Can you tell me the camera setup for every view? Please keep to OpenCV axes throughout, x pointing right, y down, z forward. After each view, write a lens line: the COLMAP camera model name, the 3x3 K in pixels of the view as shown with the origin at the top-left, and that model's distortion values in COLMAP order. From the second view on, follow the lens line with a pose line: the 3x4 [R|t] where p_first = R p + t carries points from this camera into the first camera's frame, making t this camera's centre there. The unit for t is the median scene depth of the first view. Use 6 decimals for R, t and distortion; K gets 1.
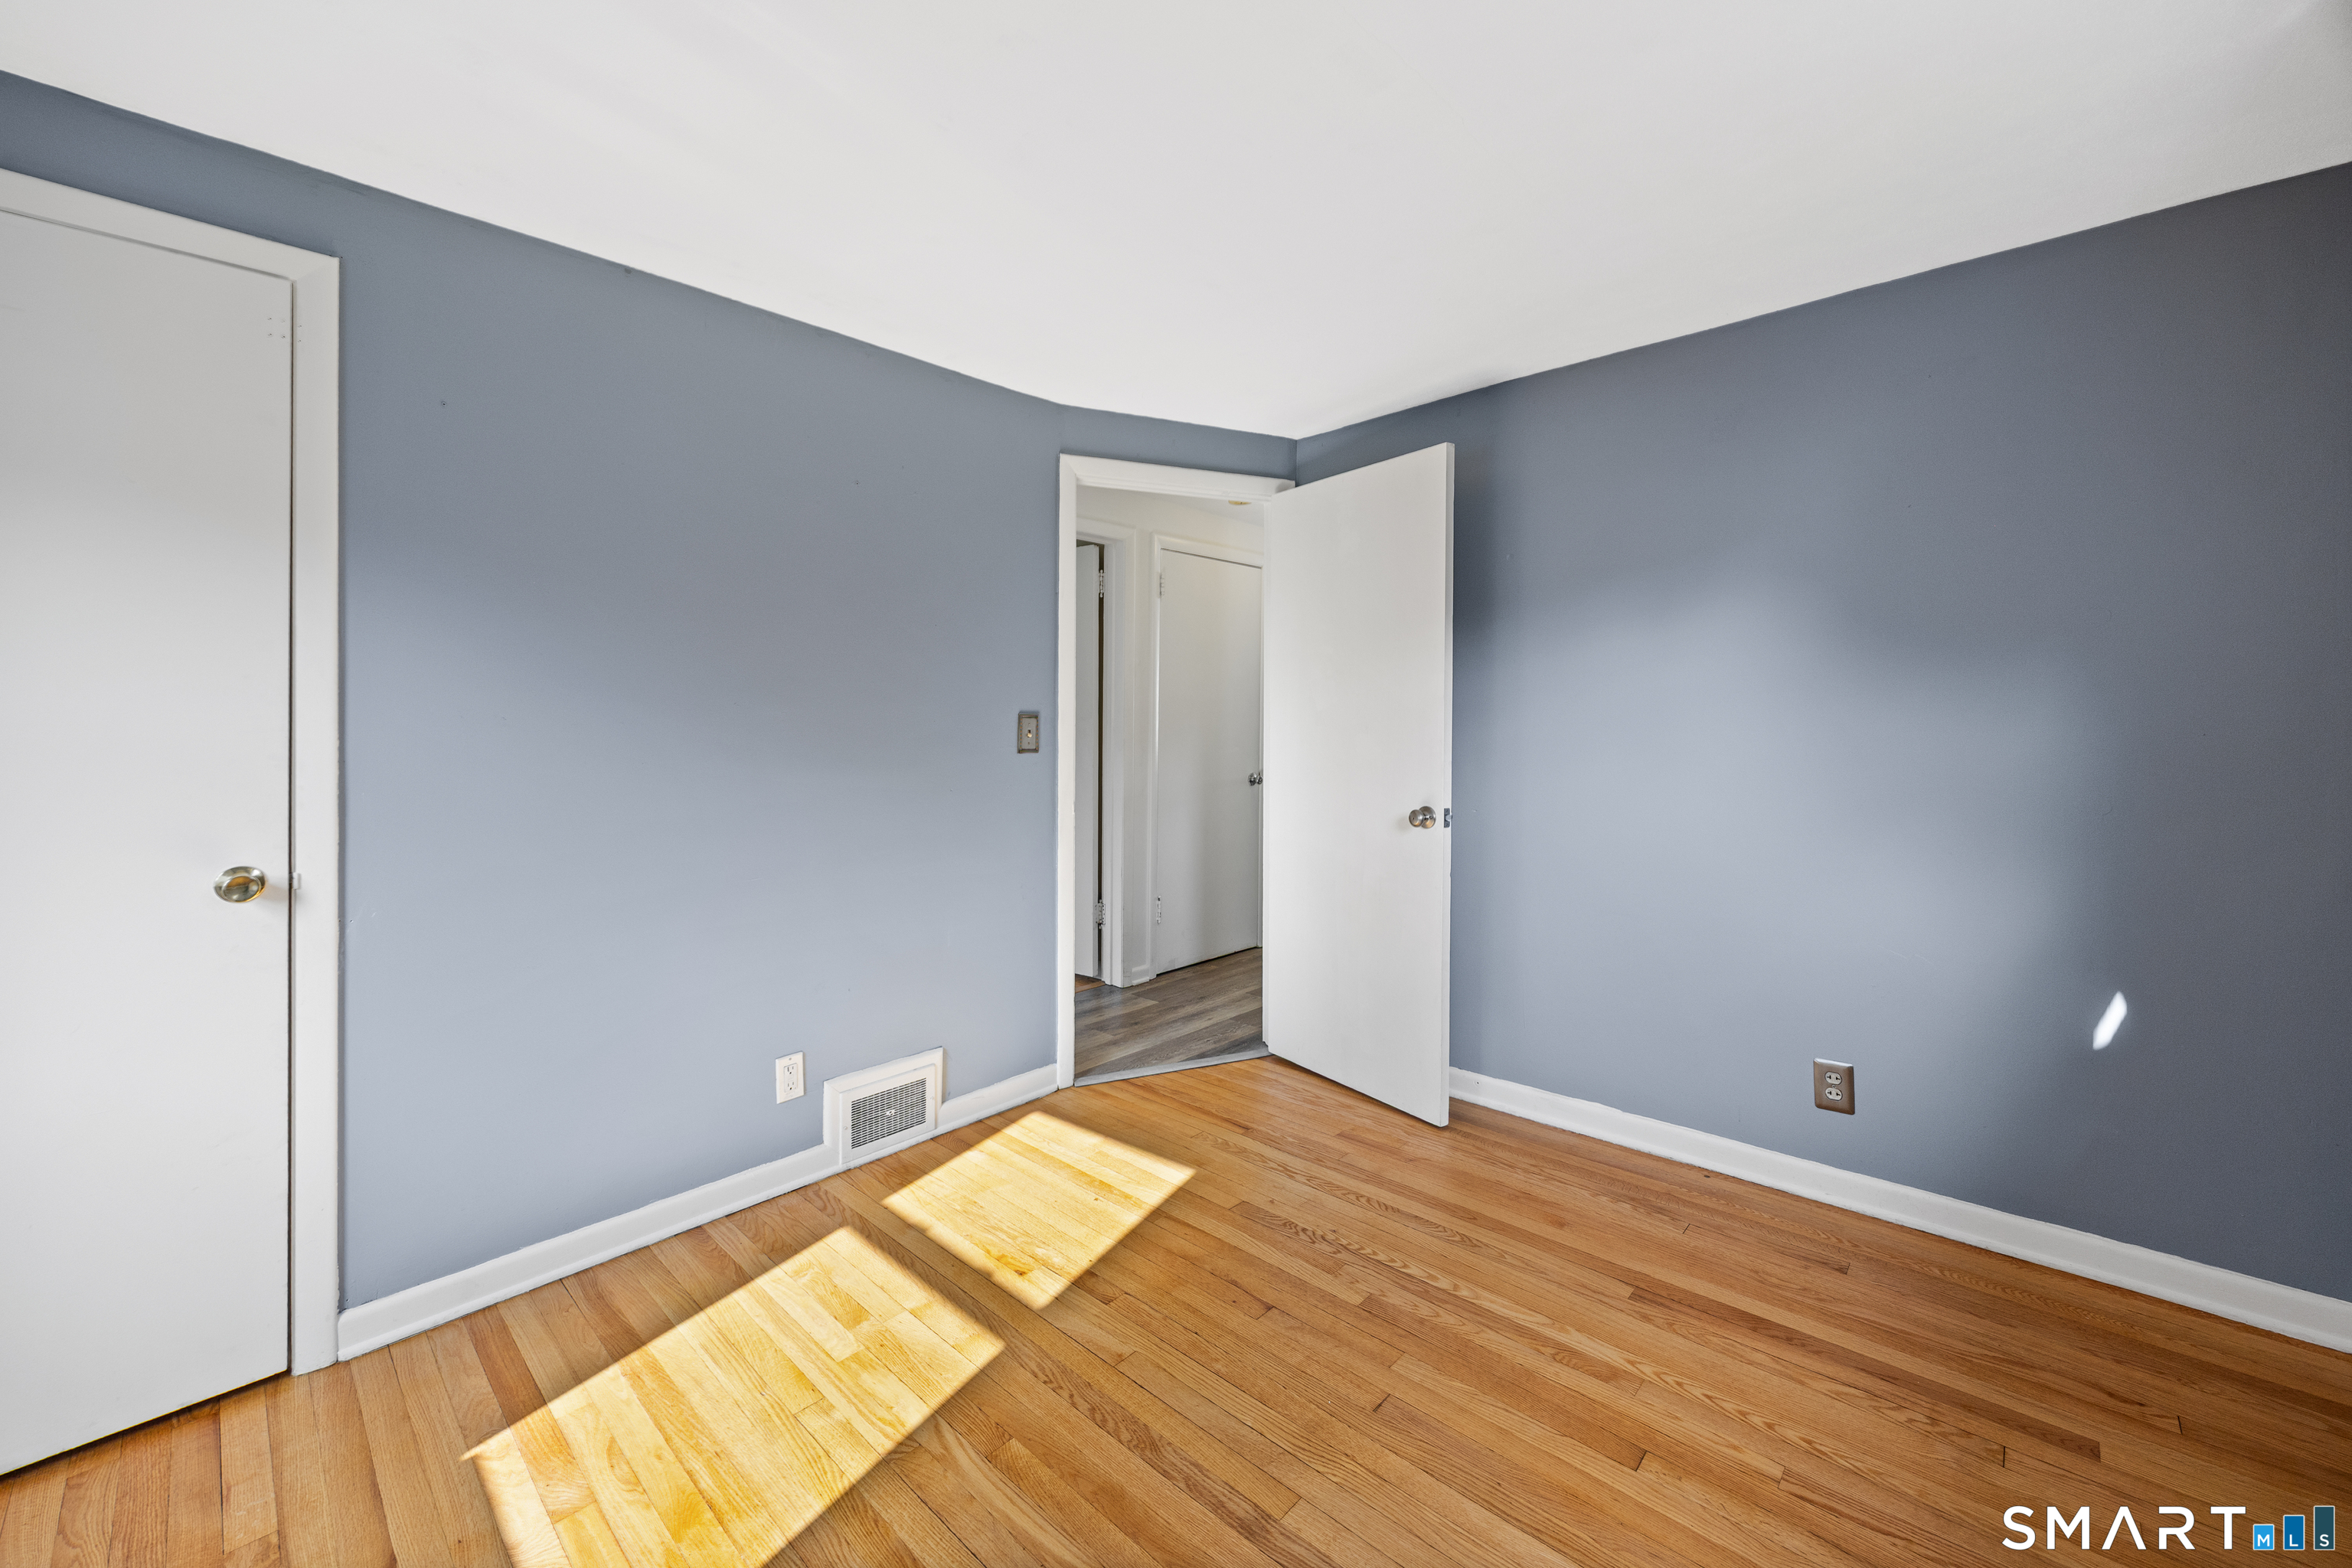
lens RADIAL K [[930.6, 0, 1126.8], [0, 930.6, 717.0], [0, 0, 1]] dist [0.001701, -0.000083]
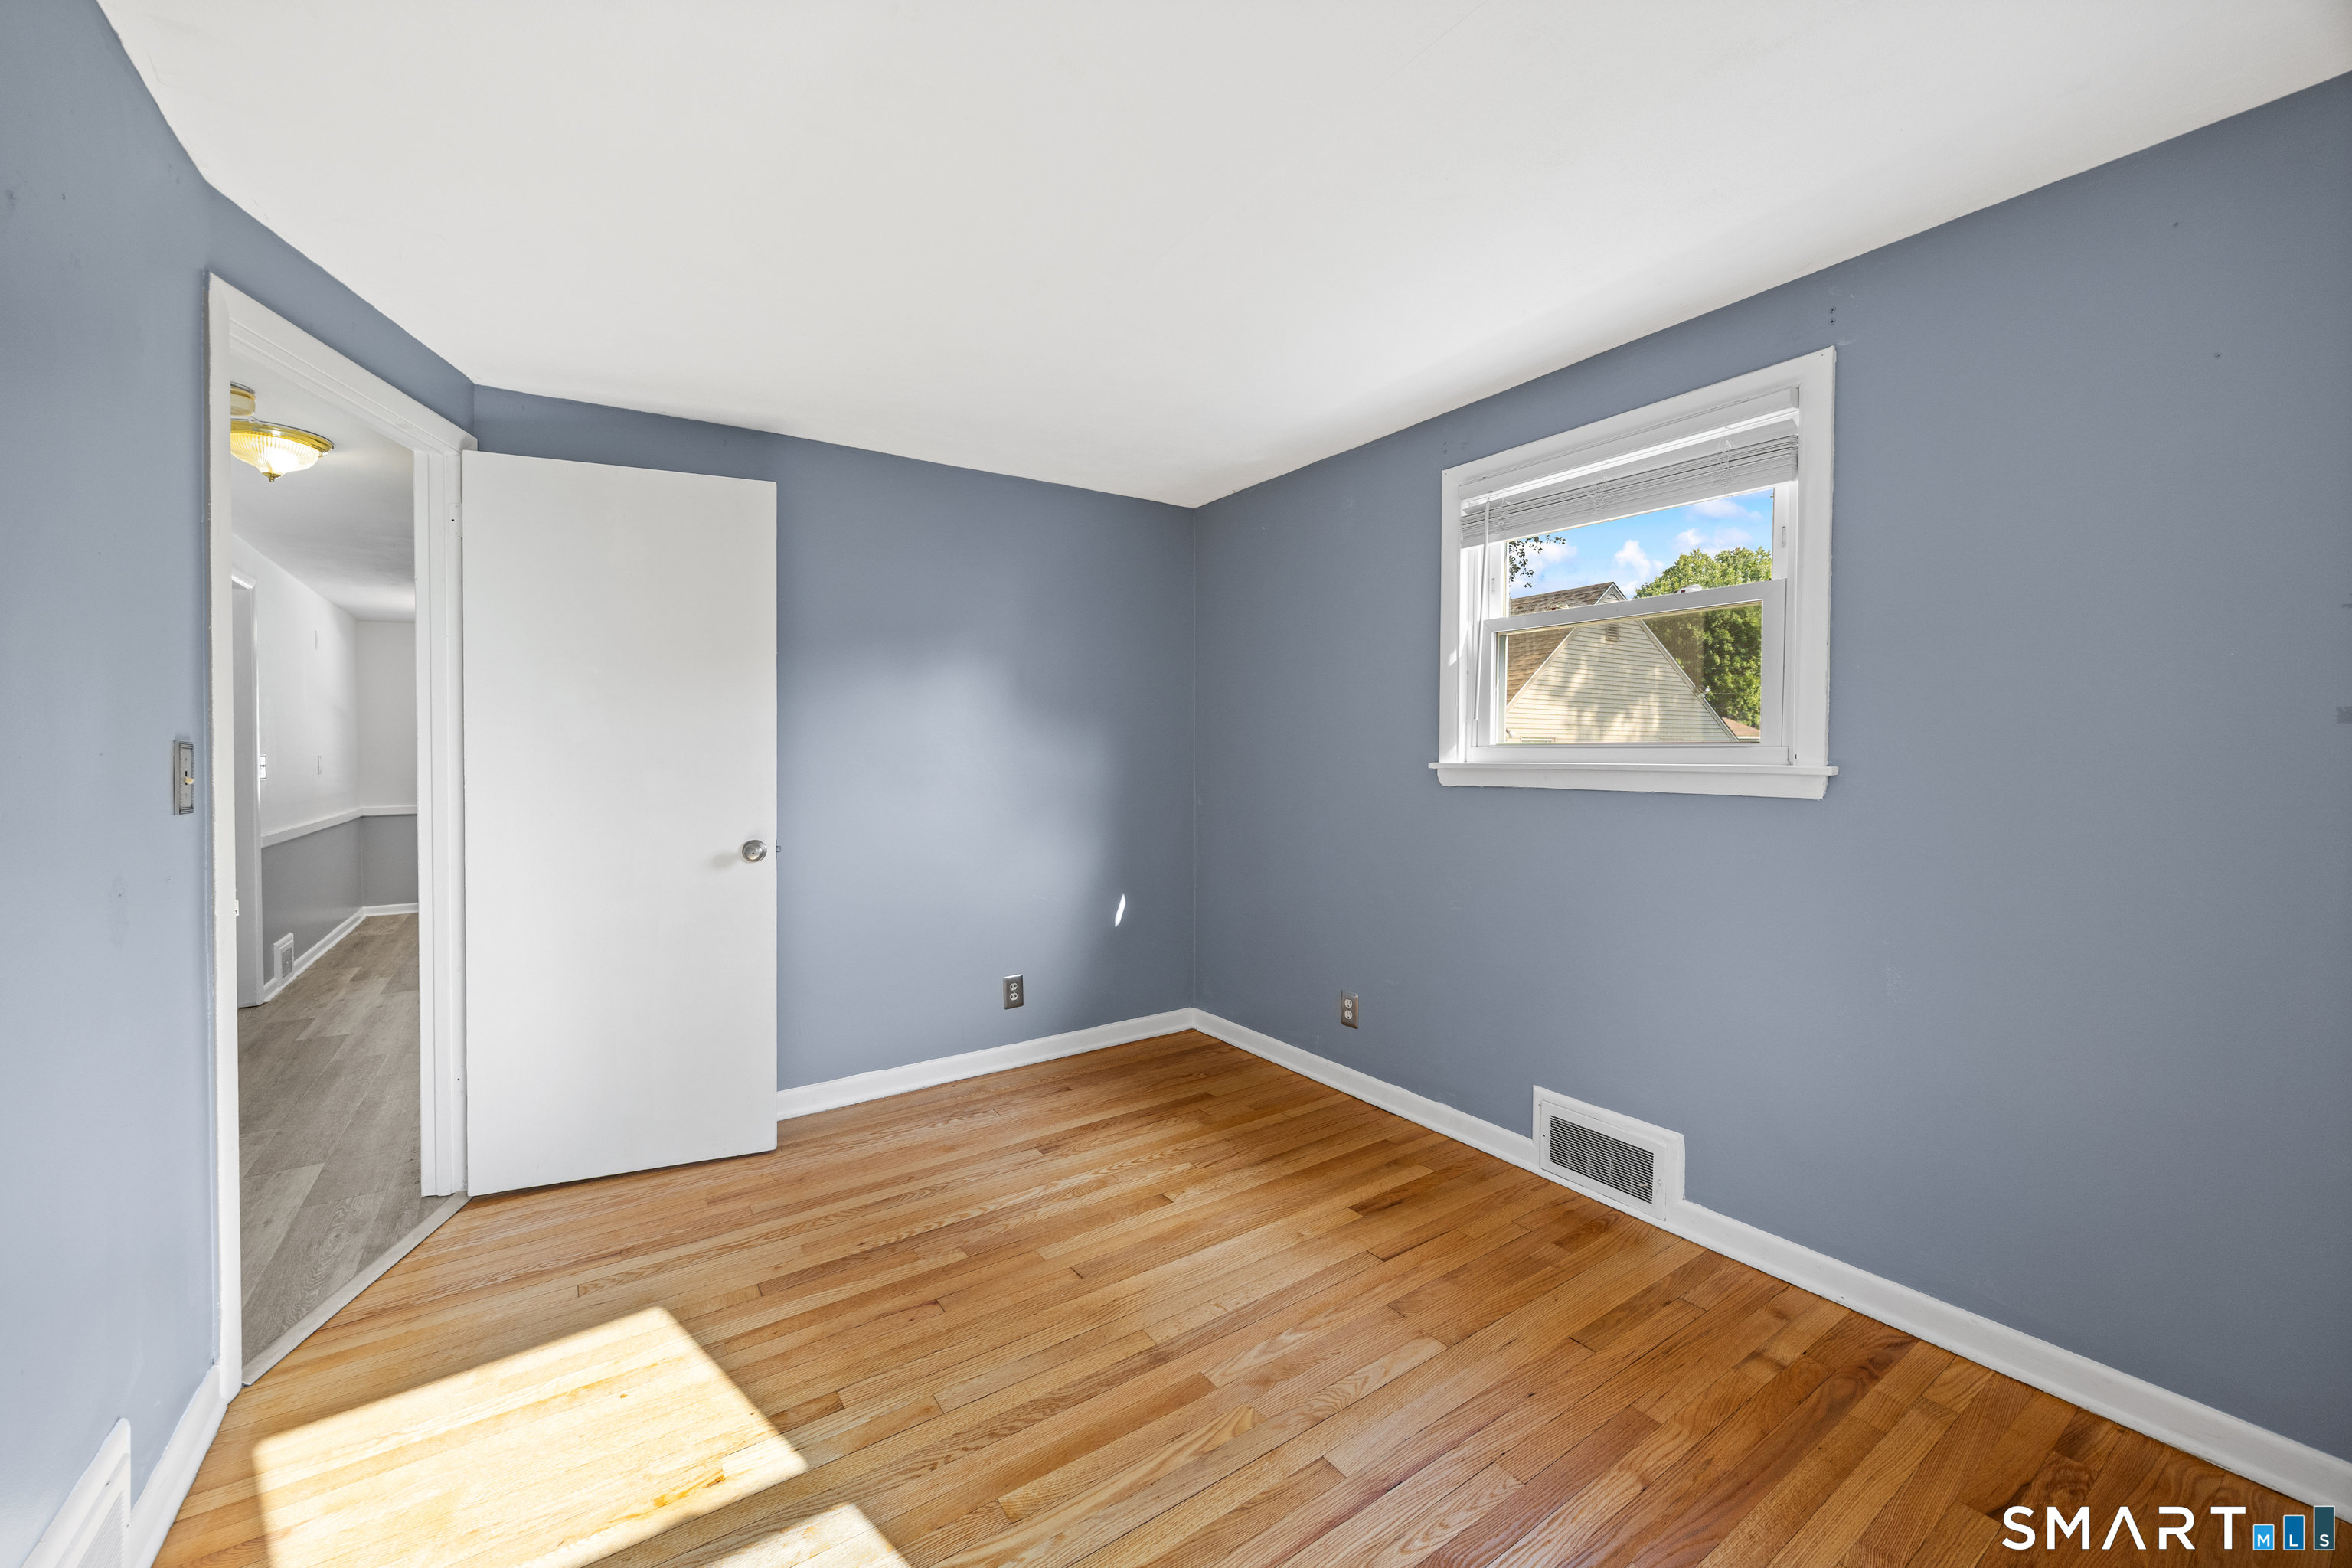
lens RADIAL K [[930.6, 0, 1187.5], [0, 930.6, 773.6], [0, 0, 1]] dist [0.001701, -0.000083]
pose [[0.180024, -0.016092, 0.983531, -0.716902], [-0.000812, 0.999863, 0.016508, 0.009334], [-0.983662, -0.003771, 0.179987, 0.451276]]
